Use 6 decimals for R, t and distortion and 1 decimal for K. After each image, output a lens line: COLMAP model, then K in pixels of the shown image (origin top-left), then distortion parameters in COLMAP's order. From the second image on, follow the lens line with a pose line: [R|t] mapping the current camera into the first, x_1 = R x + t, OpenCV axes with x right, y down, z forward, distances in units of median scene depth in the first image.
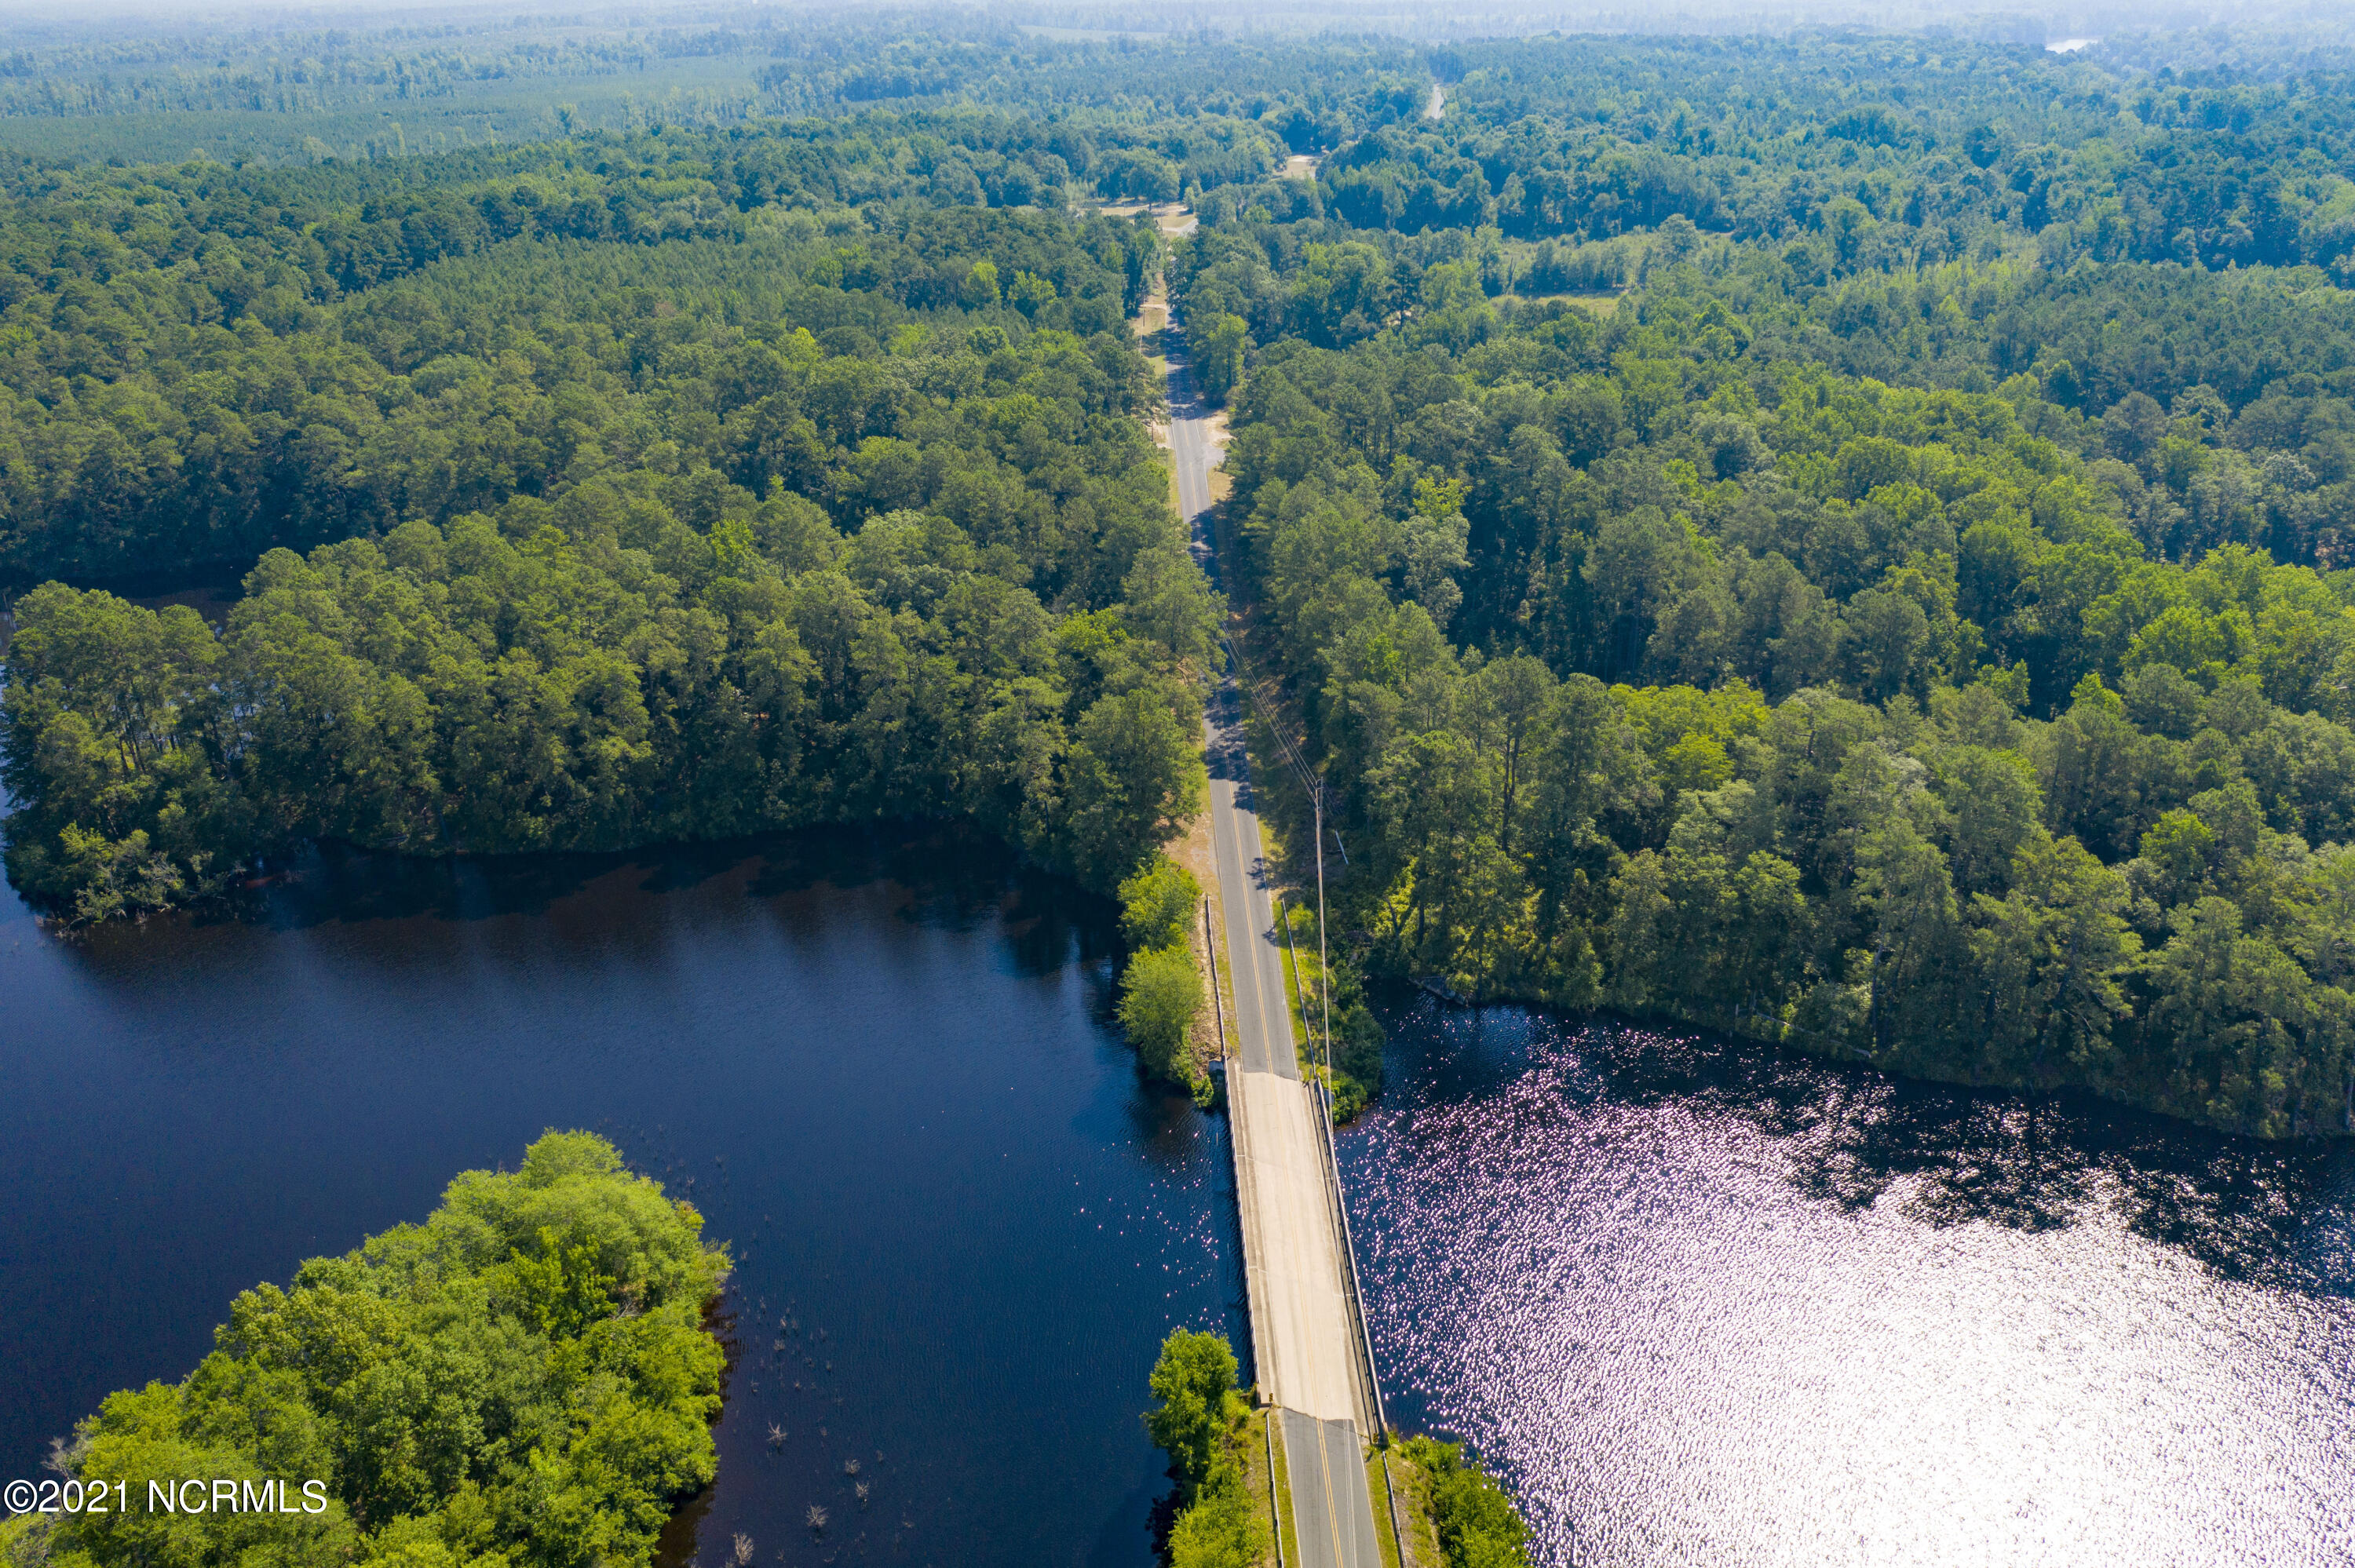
lens RADIAL K [[1851.9, 0, 1172.2], [0, 1851.9, 777.4], [0, 0, 1]] dist [-0.014512, 0.007603]
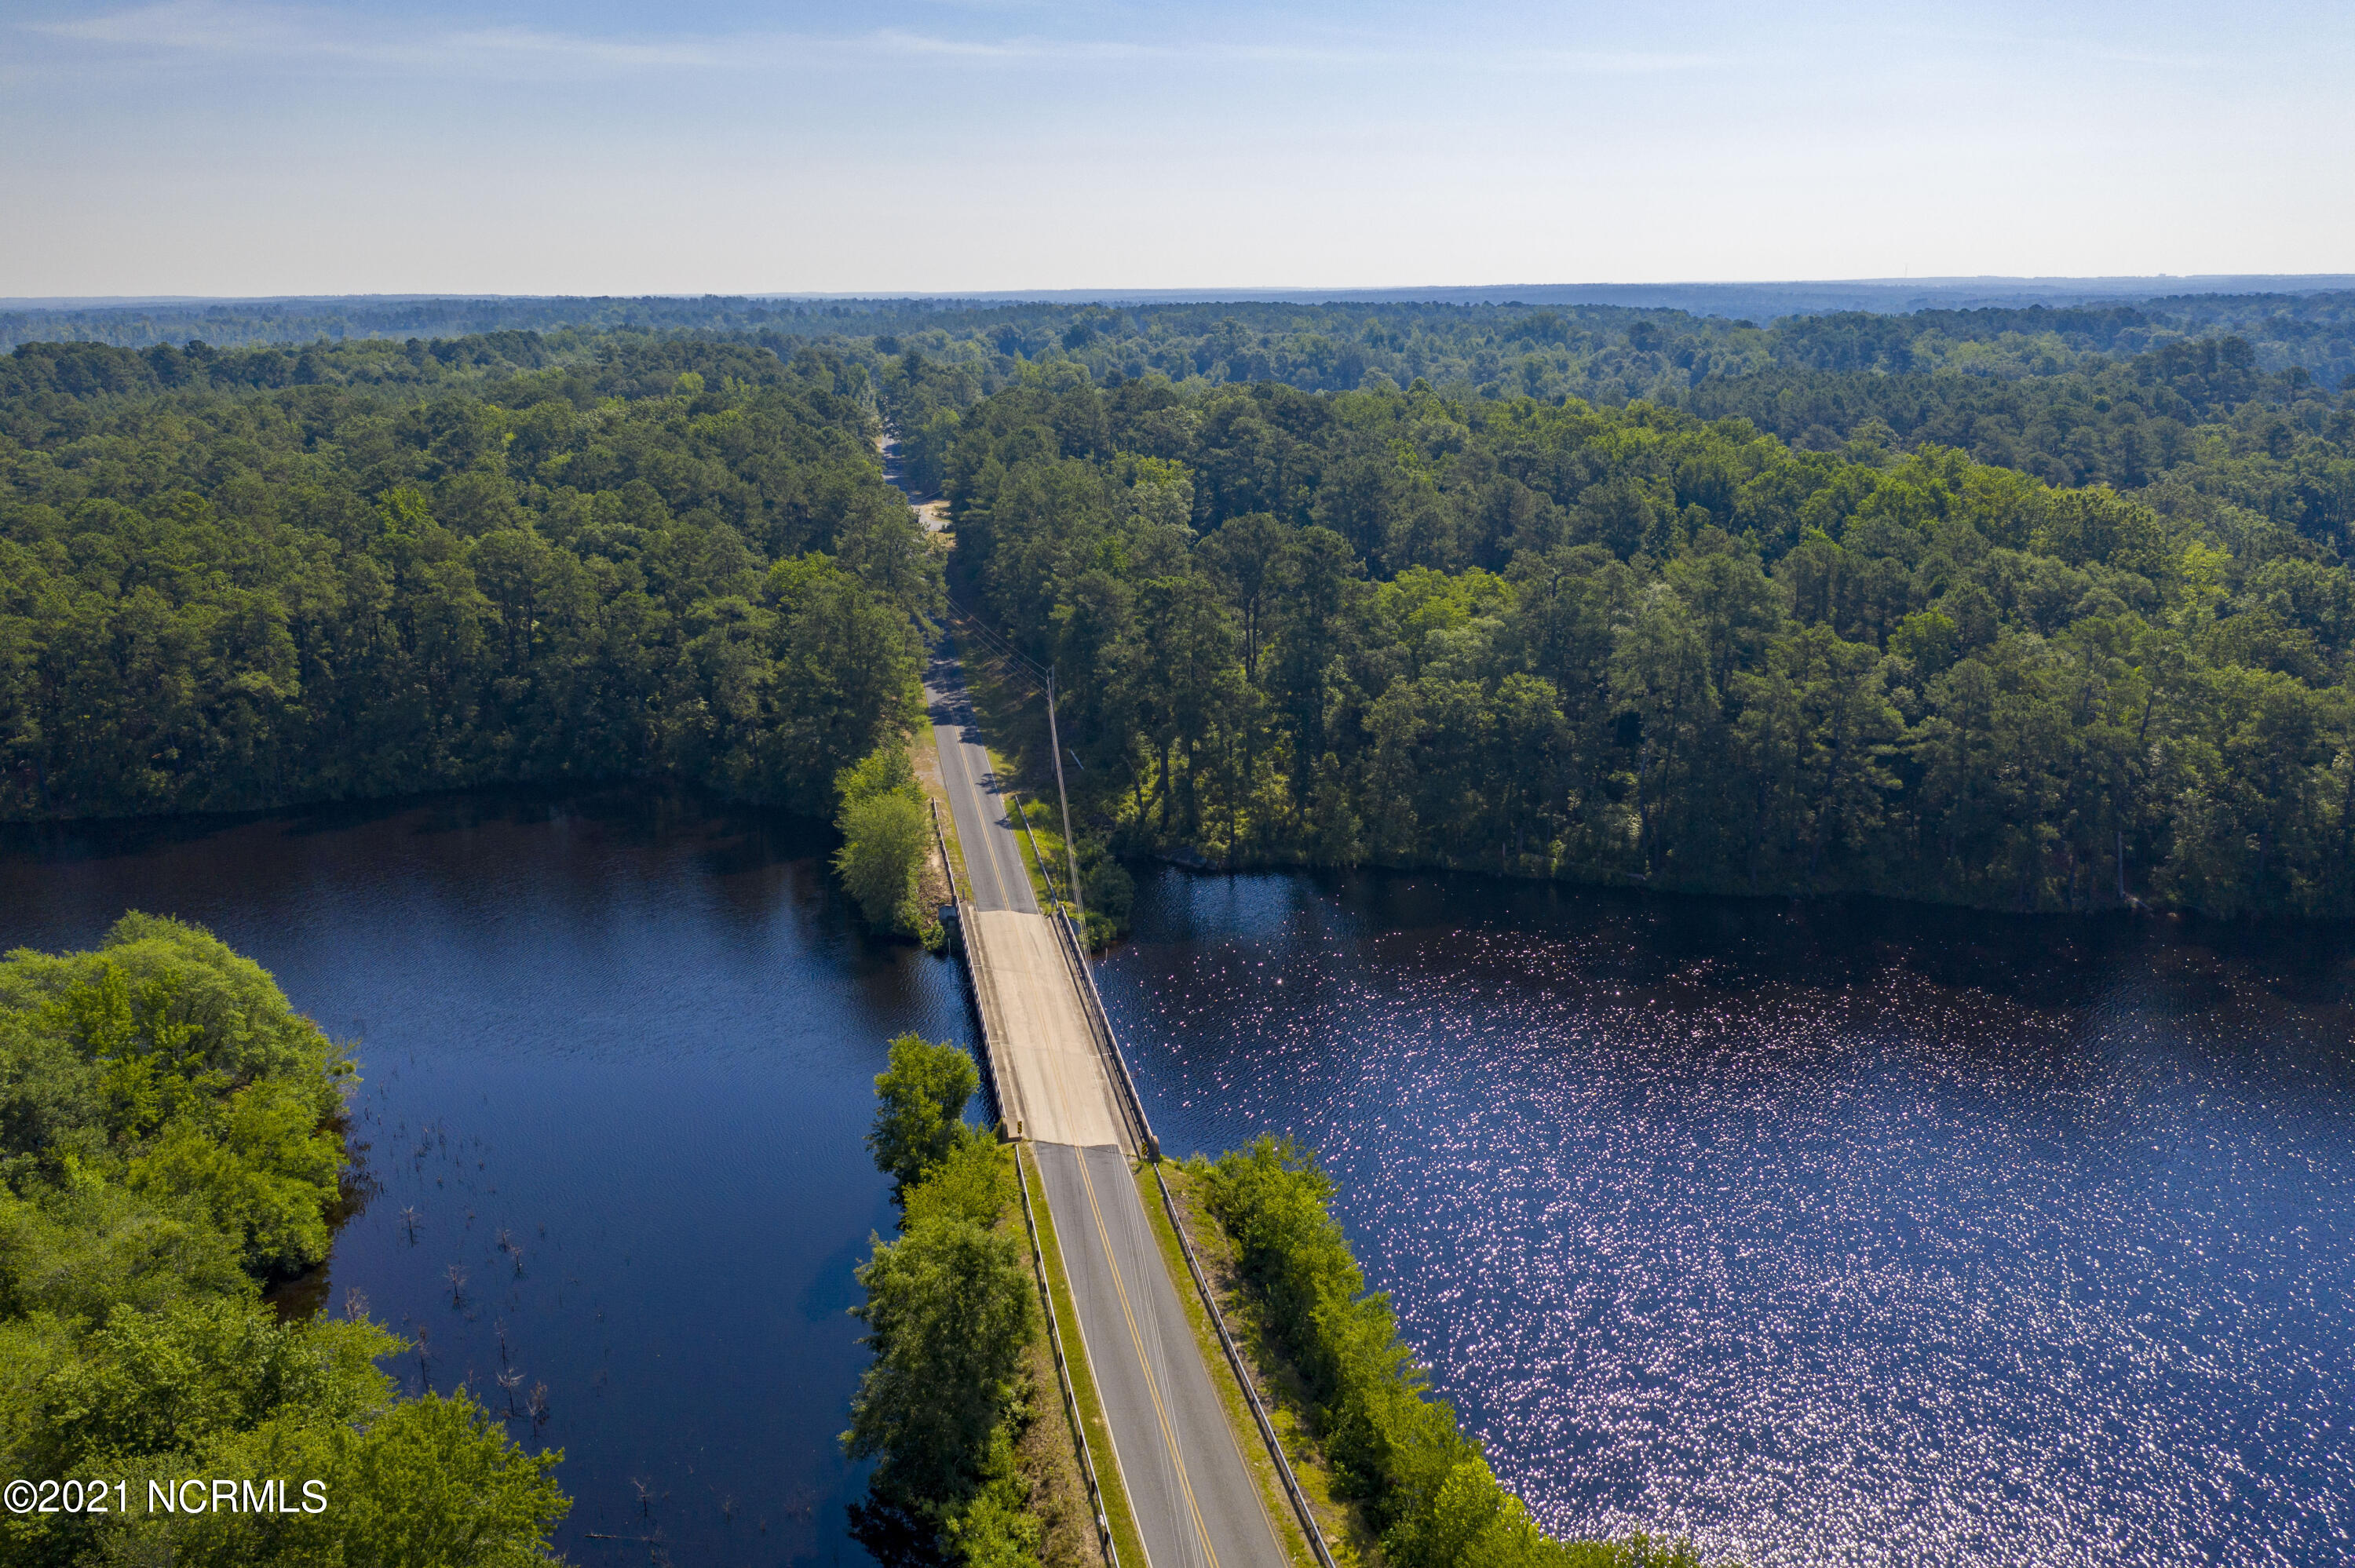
lens RADIAL K [[1851.9, 0, 1172.7], [0, 1851.9, 776.2], [0, 0, 1]] dist [-0.014512, 0.007603]
pose [[0.988671, -0.026164, 0.147802, 0.000880], [0.050006, 0.985852, -0.159985, 0.193344], [-0.141525, 0.165564, 0.975991, 0.083282]]
